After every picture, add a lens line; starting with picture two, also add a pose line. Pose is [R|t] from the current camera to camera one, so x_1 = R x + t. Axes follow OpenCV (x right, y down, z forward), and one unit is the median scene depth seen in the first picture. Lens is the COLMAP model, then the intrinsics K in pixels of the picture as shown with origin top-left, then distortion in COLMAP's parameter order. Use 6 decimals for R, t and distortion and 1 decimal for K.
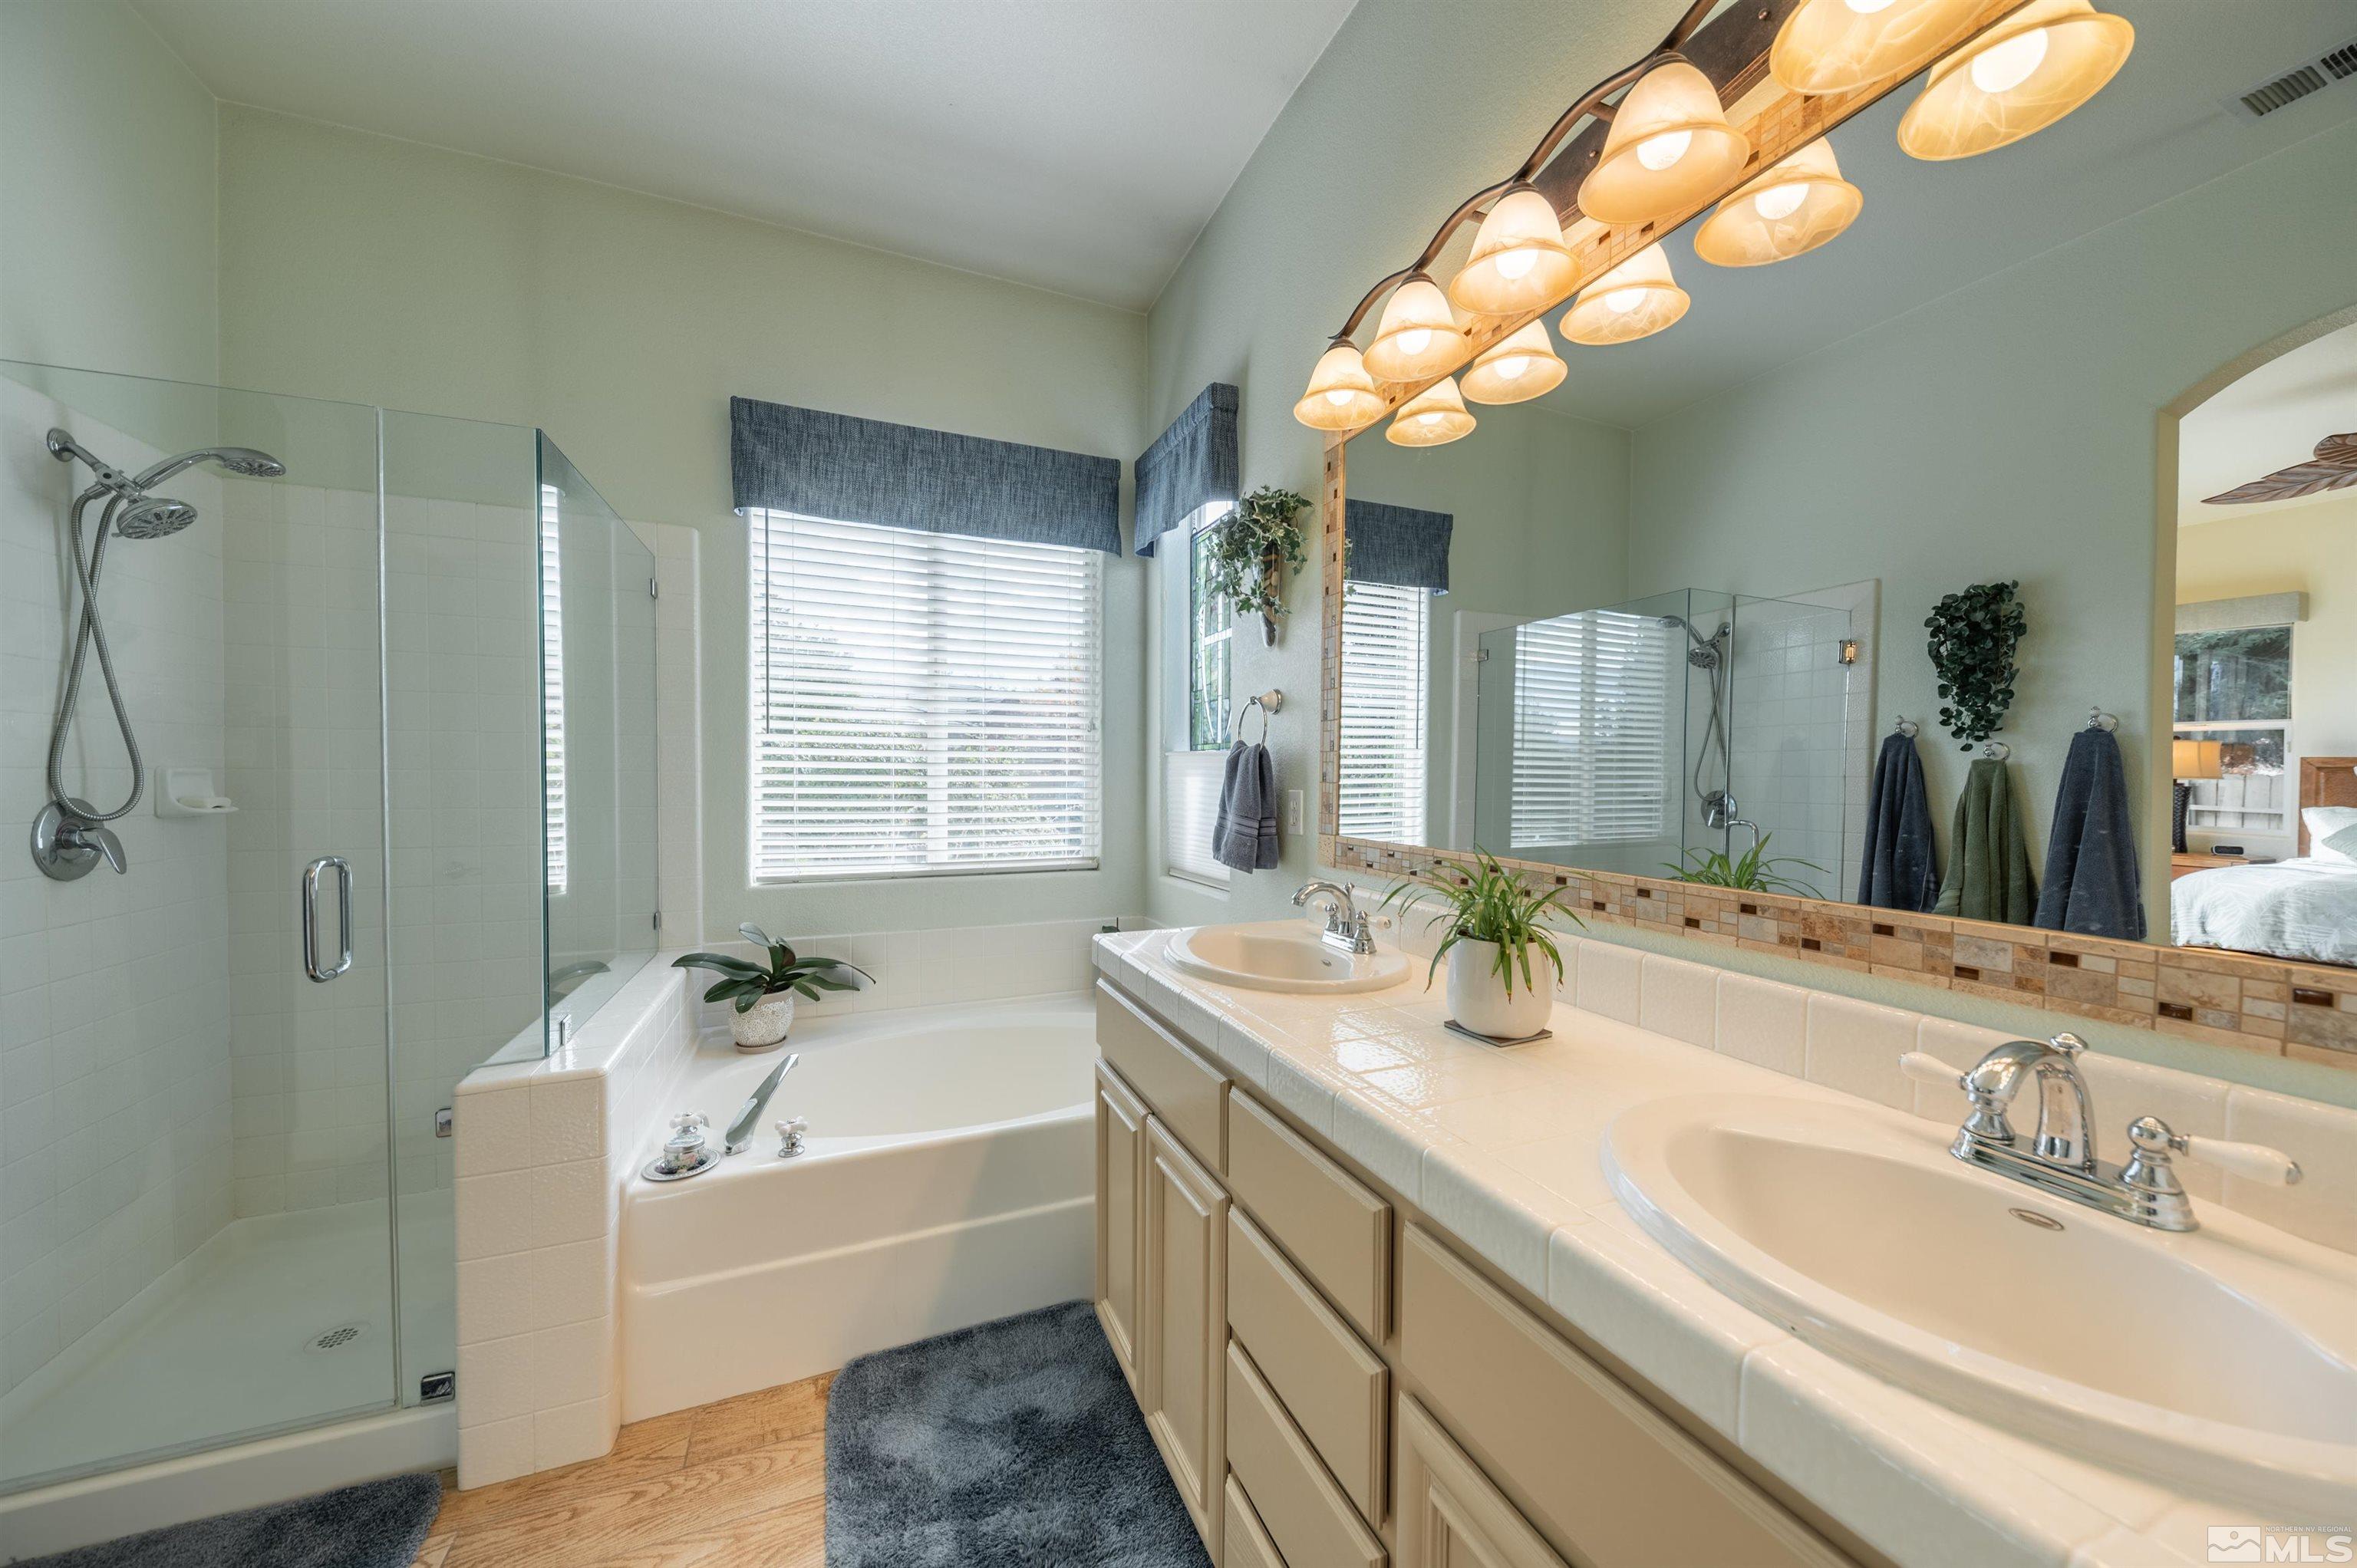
lens RADIAL K [[821.8, 0, 1190.7], [0, 821.8, 795.1], [0, 0, 1]] dist [0.003273, -0.001840]
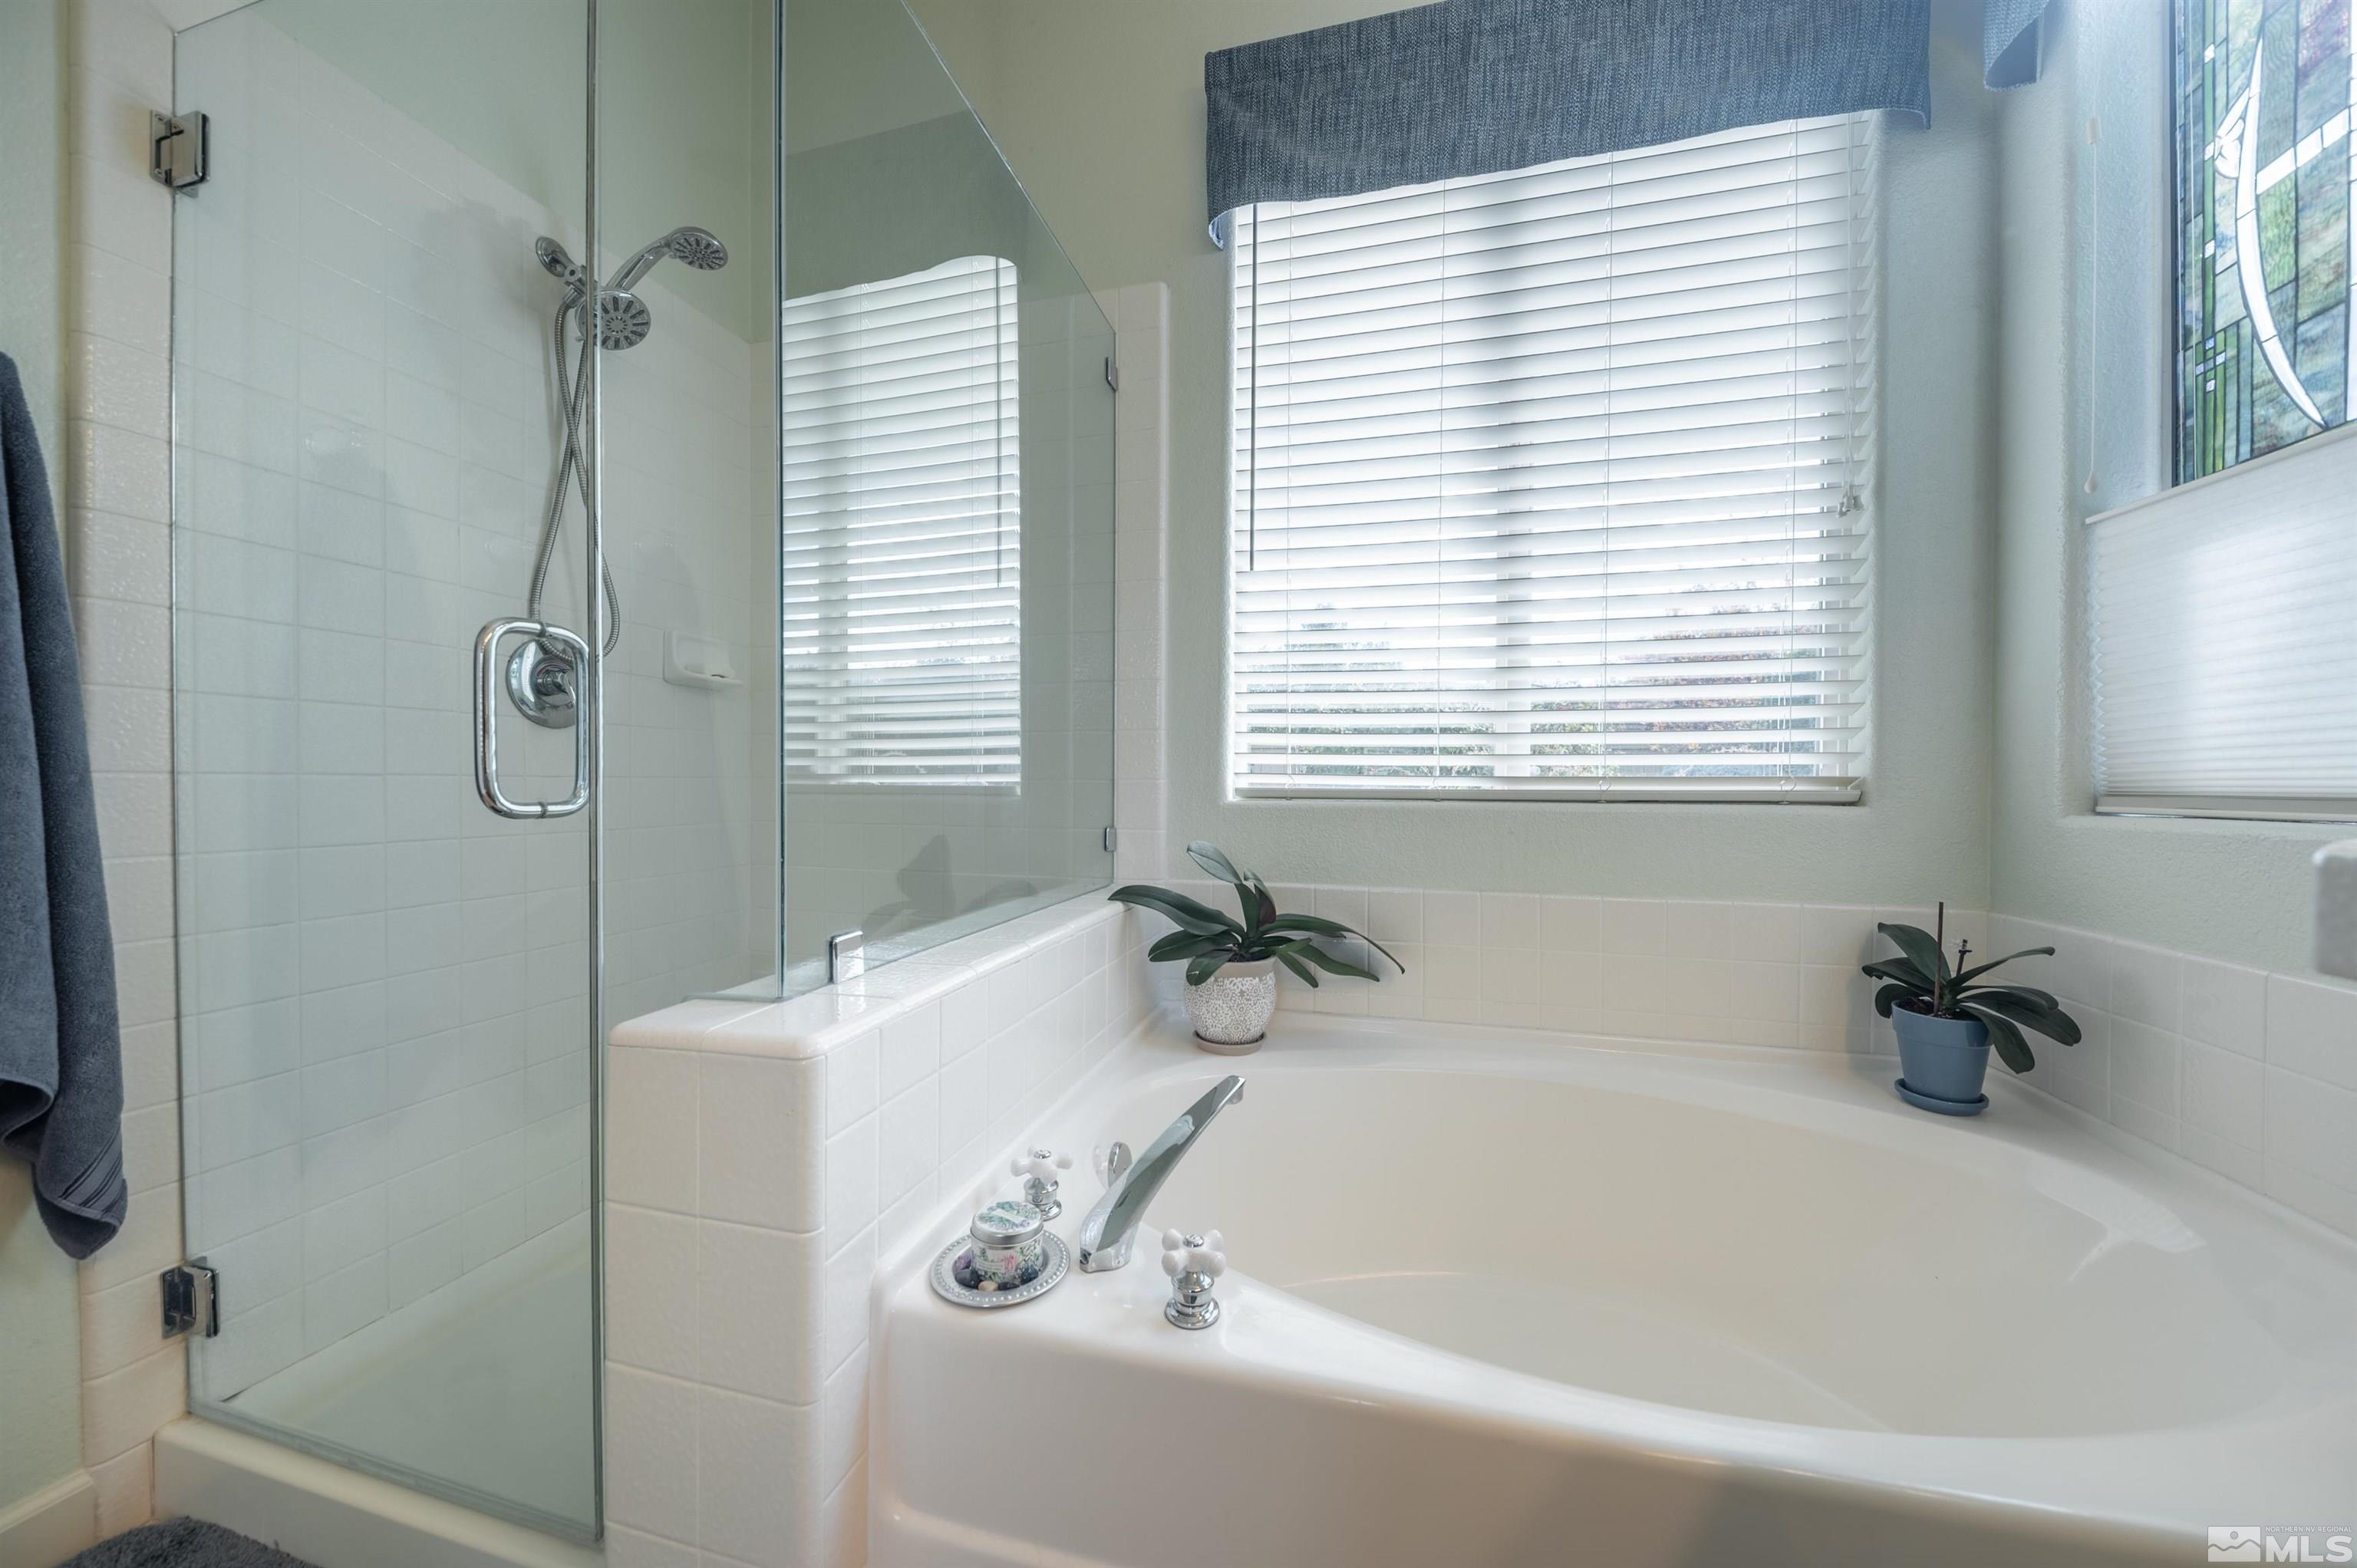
lens RADIAL K [[821.8, 0, 1174.2], [0, 821.8, 795.1], [0, 0, 1]] dist [0.003273, -0.001840]
pose [[0.788075, 0.005889, -0.615551, -0.164616], [-0.015042, 0.999840, -0.009692, 0.119572], [0.615395, 0.016897, 0.788038, 0.469044]]
